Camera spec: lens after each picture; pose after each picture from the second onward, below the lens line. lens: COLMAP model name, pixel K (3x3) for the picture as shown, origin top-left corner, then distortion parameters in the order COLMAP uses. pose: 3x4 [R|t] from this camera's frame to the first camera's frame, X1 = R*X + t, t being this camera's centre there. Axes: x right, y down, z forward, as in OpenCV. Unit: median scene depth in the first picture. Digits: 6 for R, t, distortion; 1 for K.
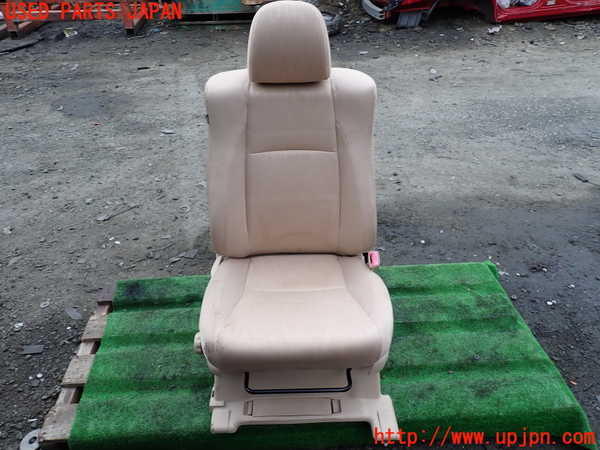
lens RADIAL K [[455.7, 0, 299.2], [0, 455.7, 226.4], [0, 0, 1]] dist [0.009706, -0.001135]
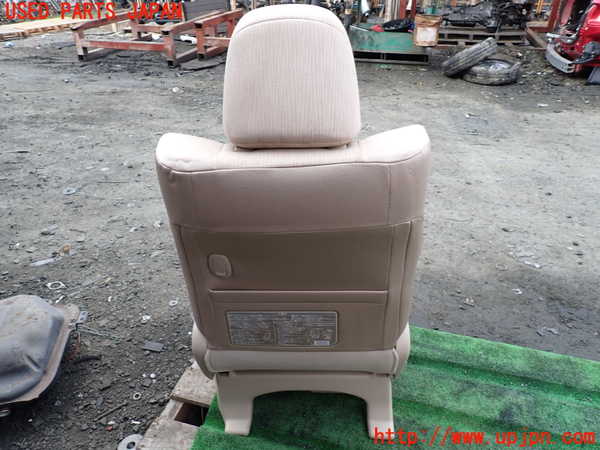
lens RADIAL K [[455.7, 0, 294.4], [0, 455.7, 225.1], [0, 0, 1]] dist [0.009706, -0.001135]
pose [[0.943178, 0.182975, -0.277371, -0.060284], [-0.207339, 0.976368, -0.060954, 0.011096], [0.259664, 0.115001, 0.958827, 0.093323]]
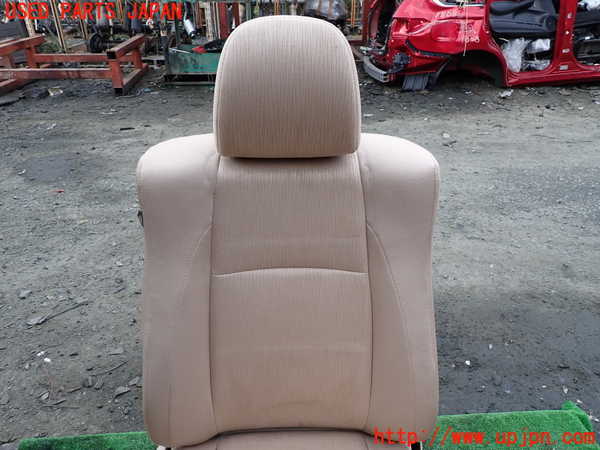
lens RADIAL K [[455.7, 0, 300.1], [0, 455.7, 222.5], [0, 0, 1]] dist [0.009706, -0.001135]
pose [[0.999909, 0.010443, 0.008568, -0.005699], [-0.009209, 0.991046, -0.133205, -0.093403], [-0.009883, 0.133114, 0.991051, 0.261909]]
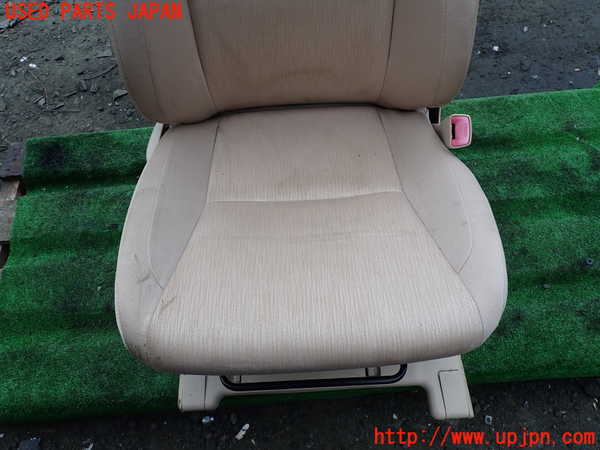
lens RADIAL K [[455.7, 0, 299.4], [0, 455.7, 229.0], [0, 0, 1]] dist [0.009706, -0.001135]
pose [[0.999370, -0.027430, -0.022532, -0.000589], [0.034584, 0.895452, 0.443812, -0.036373], [0.008003, -0.444312, 0.895836, 0.316314]]
